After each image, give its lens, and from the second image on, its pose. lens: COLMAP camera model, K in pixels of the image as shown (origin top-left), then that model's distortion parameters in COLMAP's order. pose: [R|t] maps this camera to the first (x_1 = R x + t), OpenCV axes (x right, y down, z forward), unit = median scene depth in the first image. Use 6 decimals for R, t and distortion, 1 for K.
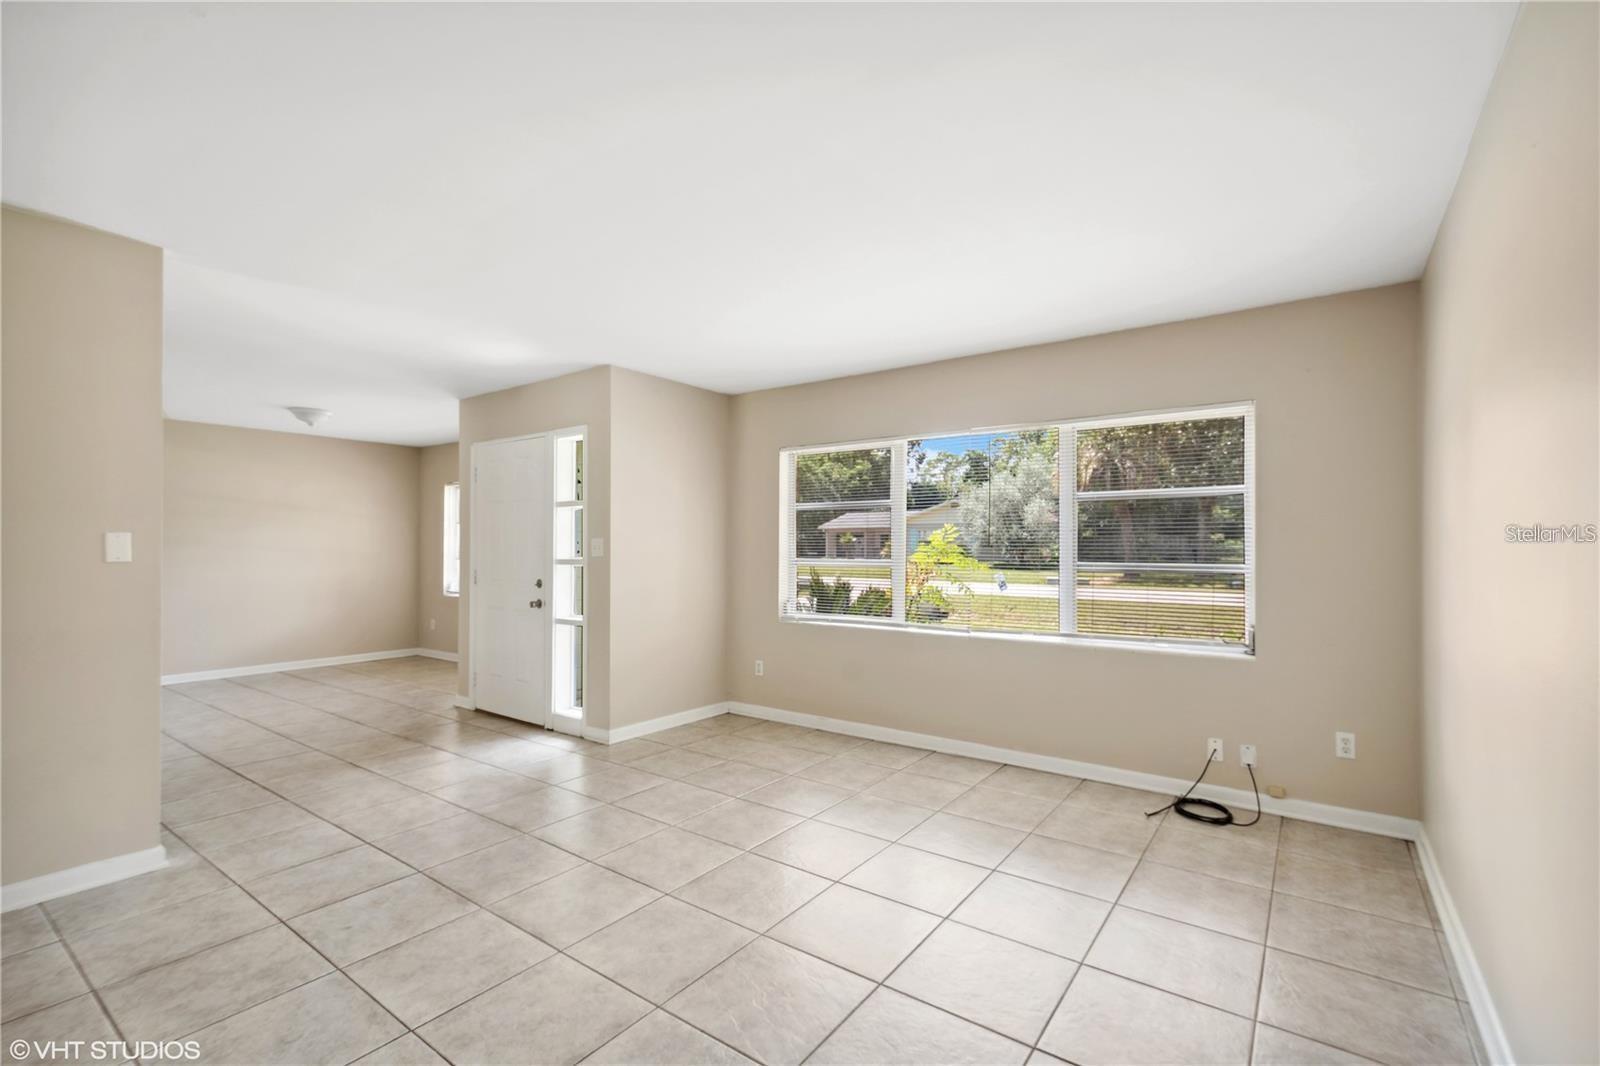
lens RADIAL K [[707.7, 0, 806.2], [0, 707.7, 552.1], [0, 0, 1]] dist [0.000576, -0.000159]
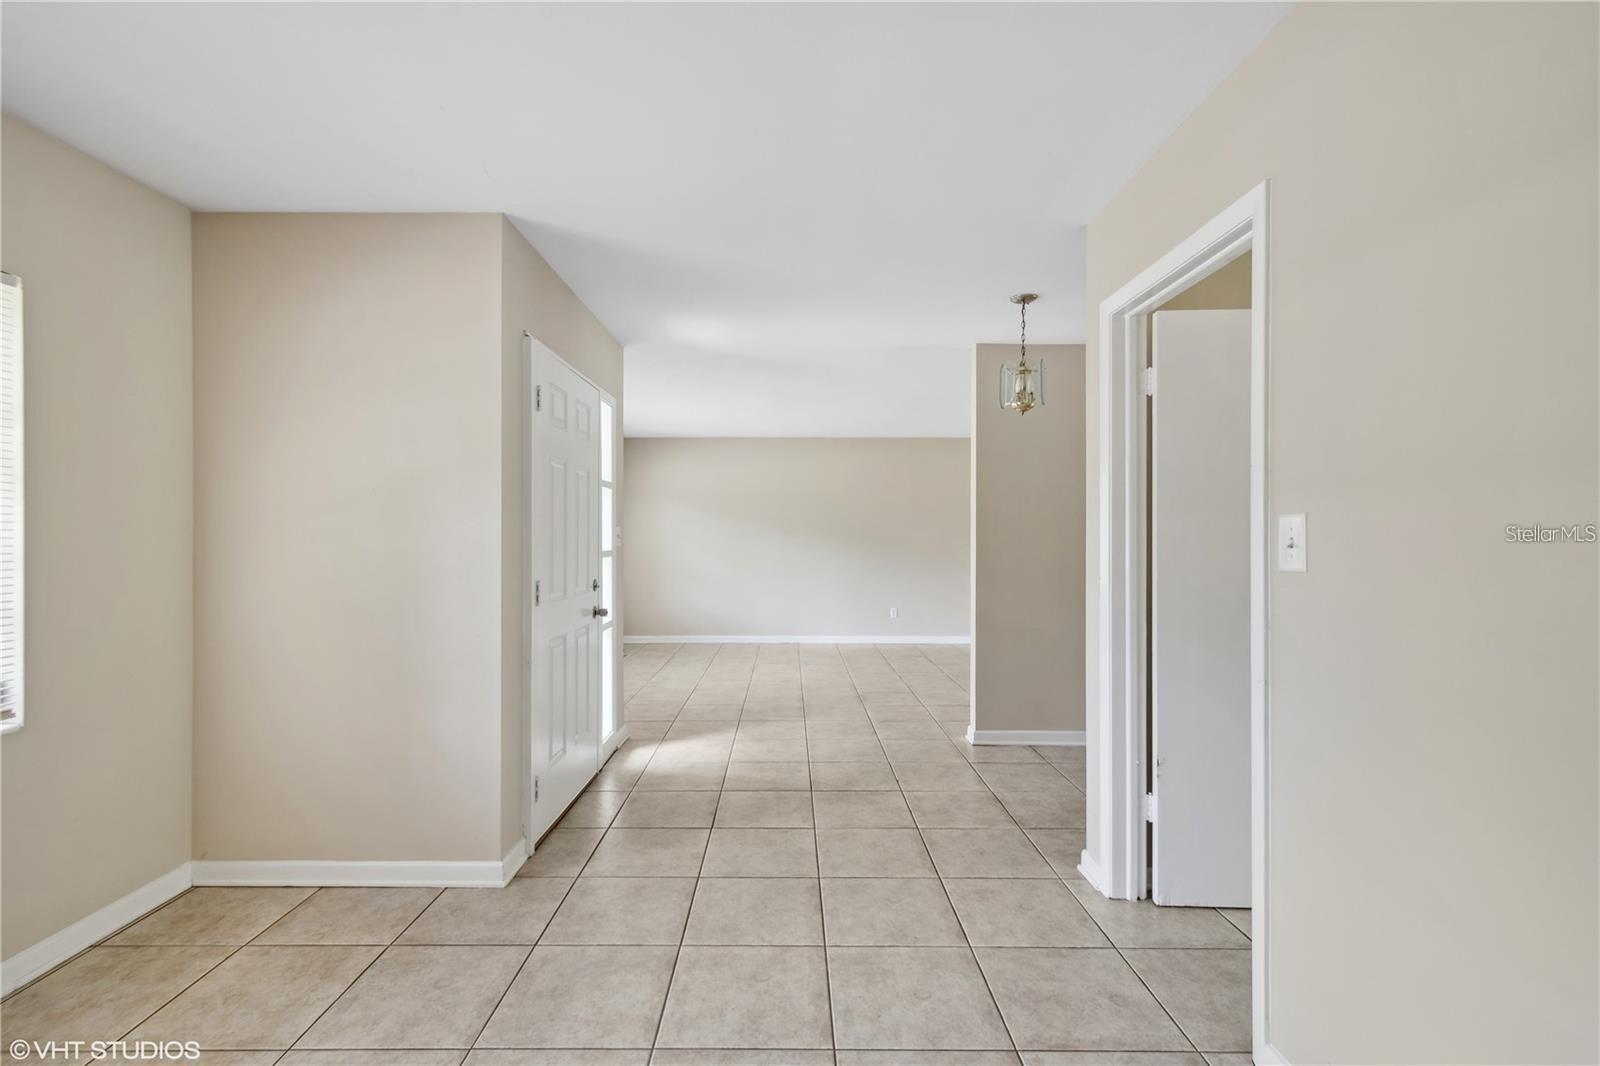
lens RADIAL K [[705.7, 0, 804.8], [0, 705.7, 539.2], [0, 0, 1]] dist [0.002545, 0.000300]
pose [[-0.599893, -0.001805, 0.800078, -1.173905], [0.002578, 0.999988, 0.004189, -0.006491], [-0.800076, 0.004576, -0.599881, 1.347471]]
